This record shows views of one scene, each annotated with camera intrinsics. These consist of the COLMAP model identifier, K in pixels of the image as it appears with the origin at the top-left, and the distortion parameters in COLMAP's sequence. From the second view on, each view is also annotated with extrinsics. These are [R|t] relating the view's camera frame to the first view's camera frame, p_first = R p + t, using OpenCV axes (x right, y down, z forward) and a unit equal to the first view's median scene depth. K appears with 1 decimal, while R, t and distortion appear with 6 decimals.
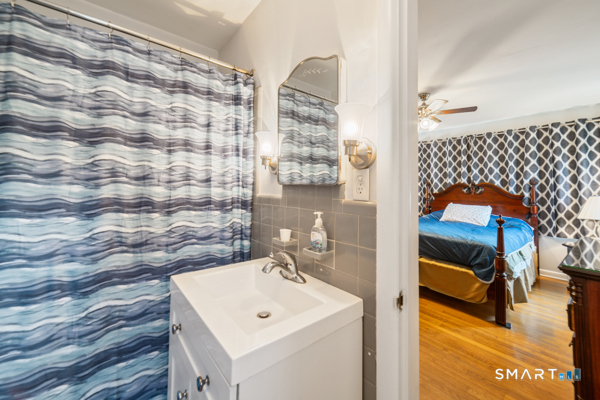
lens RADIAL K [[239.0, 0, 307.7], [0, 239.0, 183.7], [0, 0, 1]] dist [0.001756, -0.000311]
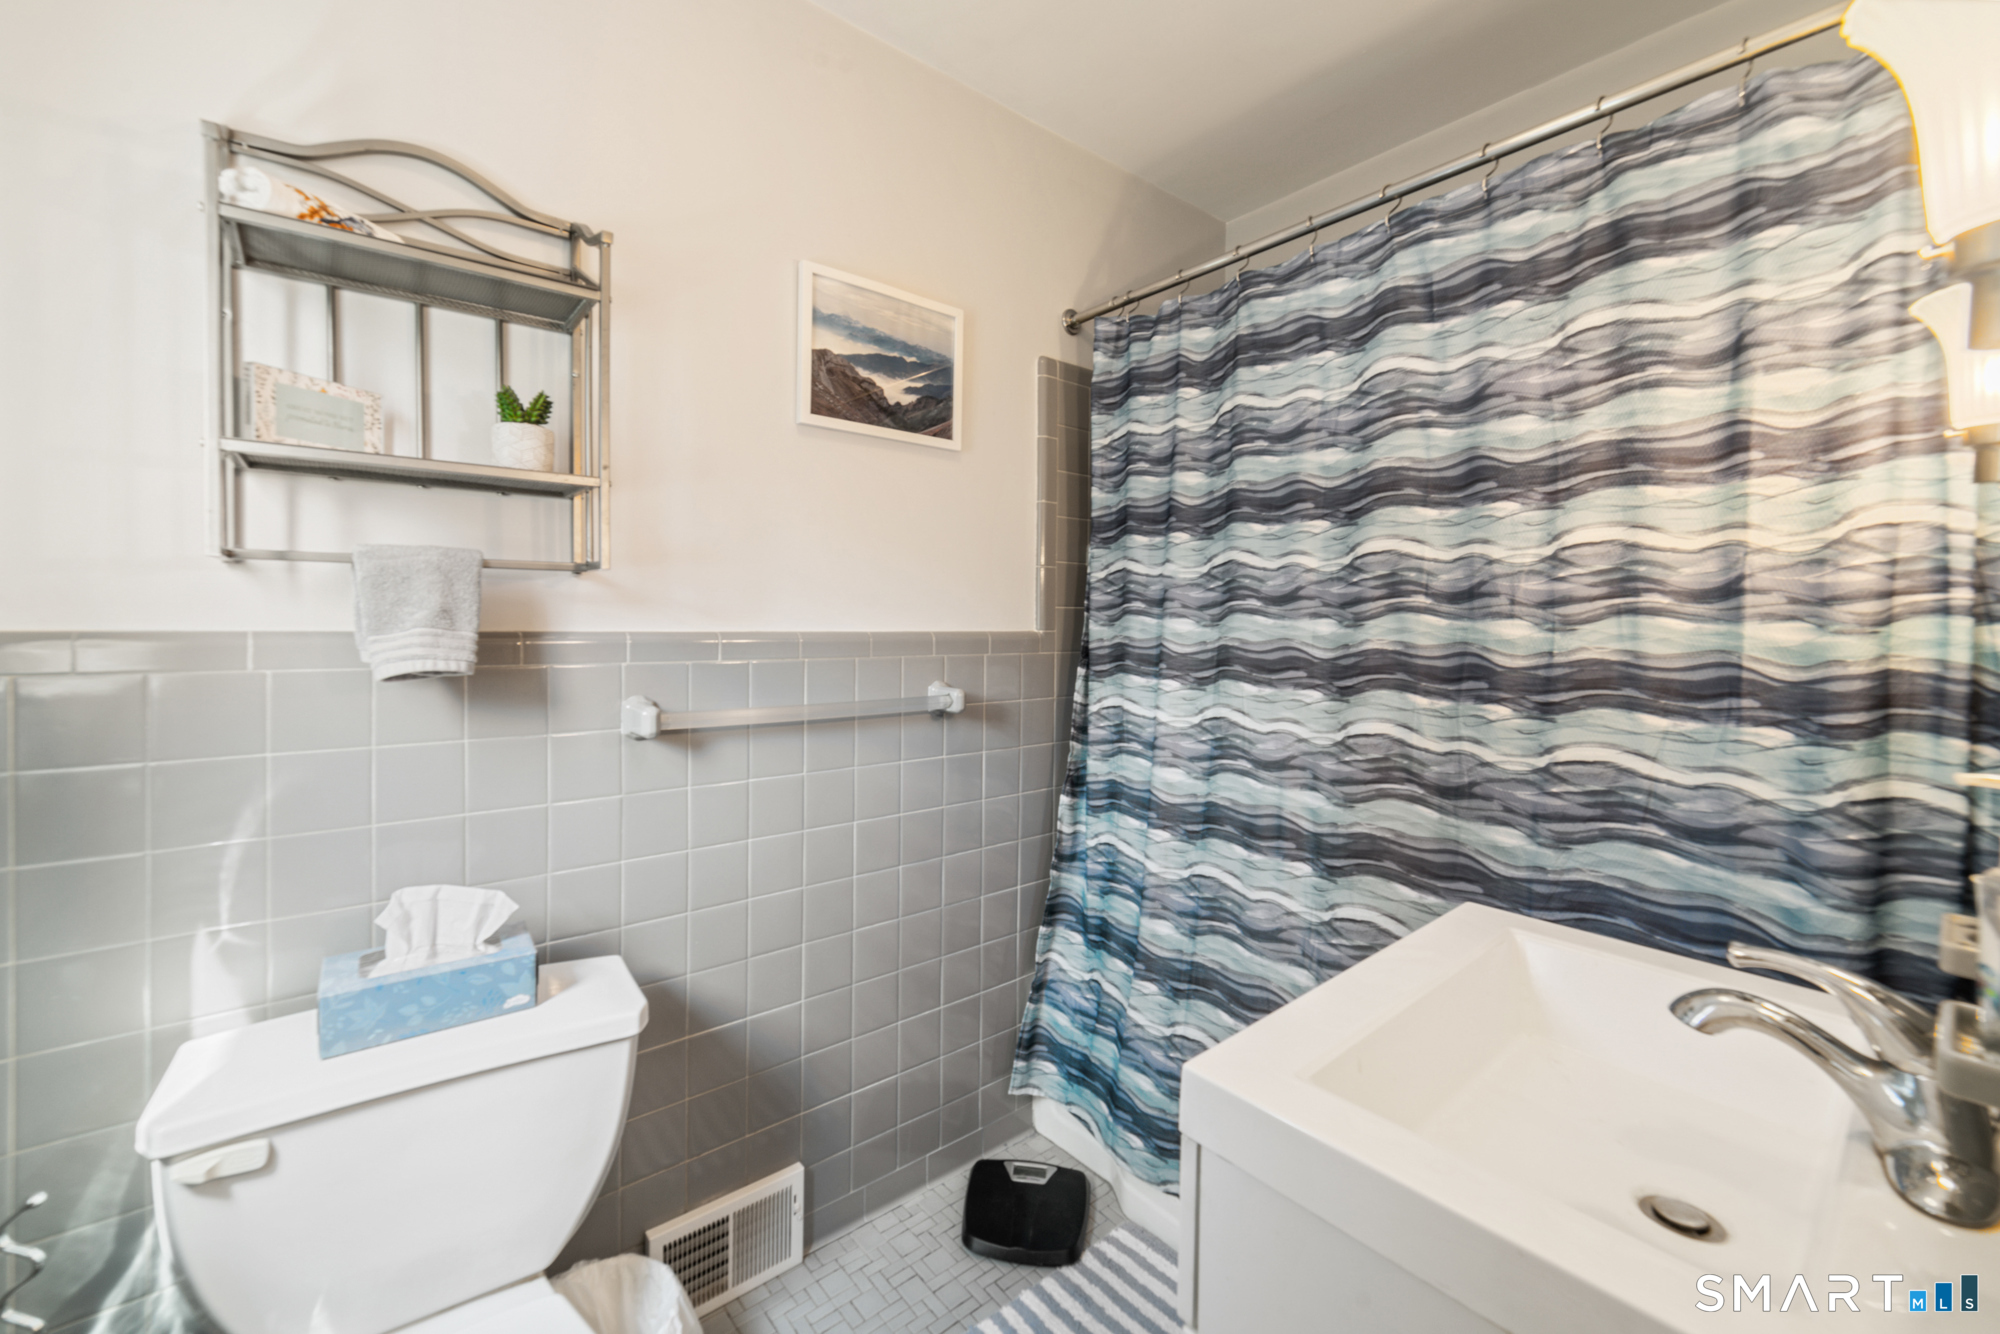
lens RADIAL K [[796.7, 0, 1007.9], [0, 796.7, 650.0], [0, 0, 1]] dist [0.001756, -0.000311]
pose [[0.010522, 0.024677, -0.999640, 0.411344], [0.016663, 0.999552, 0.024850, 0.014714], [0.999806, -0.016918, 0.010106, 0.348533]]
